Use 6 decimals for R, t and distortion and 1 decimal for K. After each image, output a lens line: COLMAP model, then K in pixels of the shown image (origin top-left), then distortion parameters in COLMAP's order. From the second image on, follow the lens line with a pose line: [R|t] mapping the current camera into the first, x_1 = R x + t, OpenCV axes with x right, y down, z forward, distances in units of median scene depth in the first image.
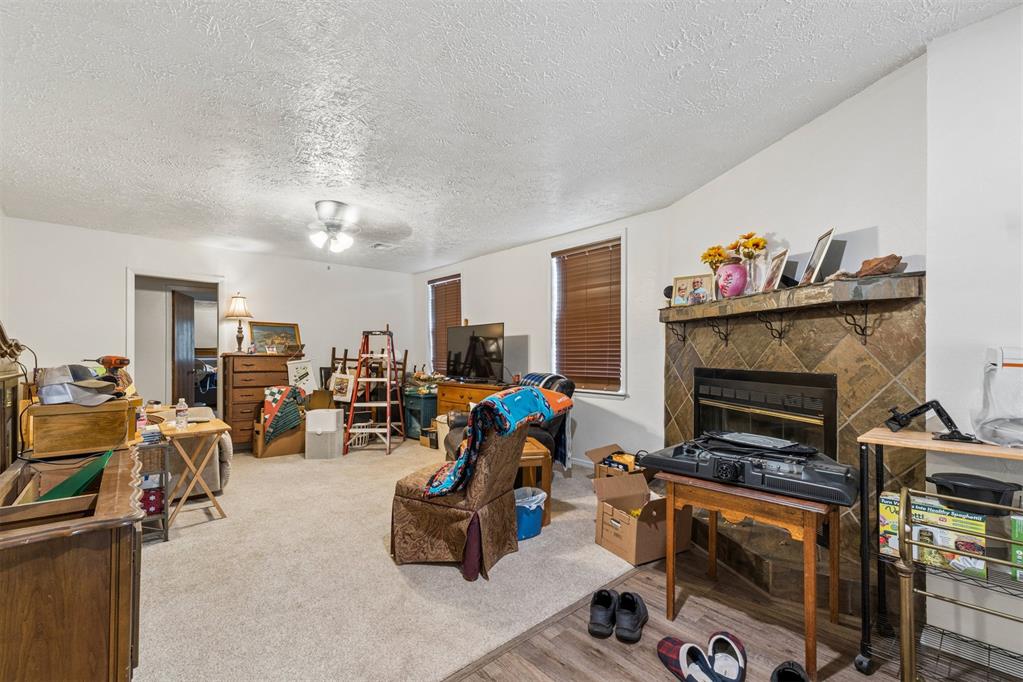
lens RADIAL K [[429.9, 0, 510.2], [0, 429.9, 354.4], [0, 0, 1]] dist [0.011178, -0.000484]
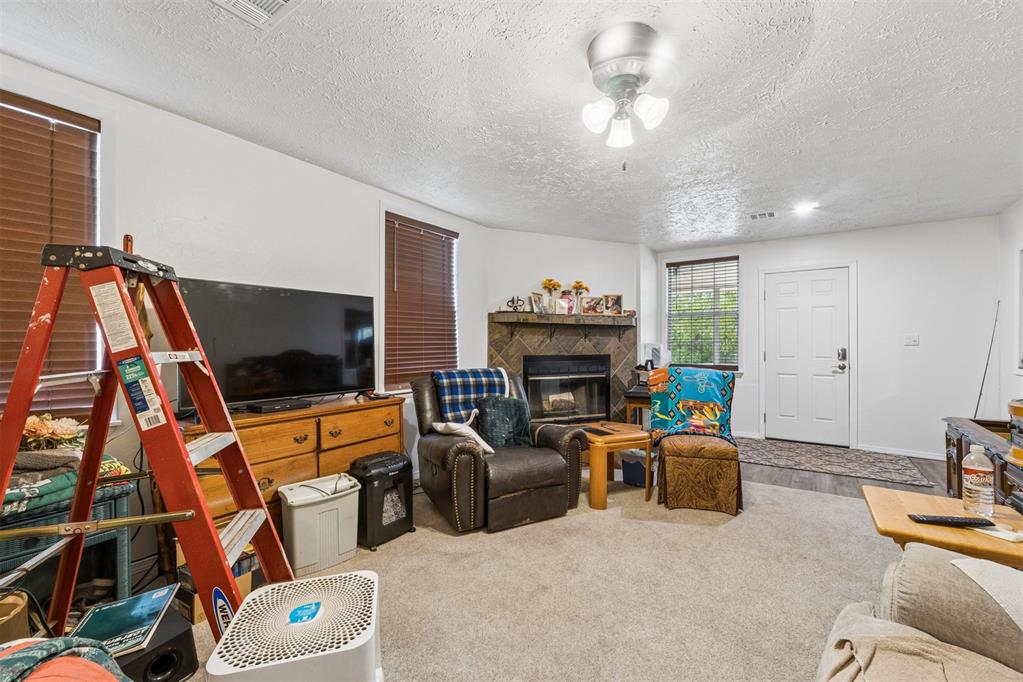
lens RADIAL K [[429.9, 0, 511.5], [0, 429.9, 345.6], [0, 0, 1]] dist [0.011178, -0.000484]
pose [[-0.224037, -0.007435, 0.974552, -1.531155], [0.003888, 0.999956, 0.008522, -0.024420], [-0.974573, 0.005698, -0.223999, 2.199948]]
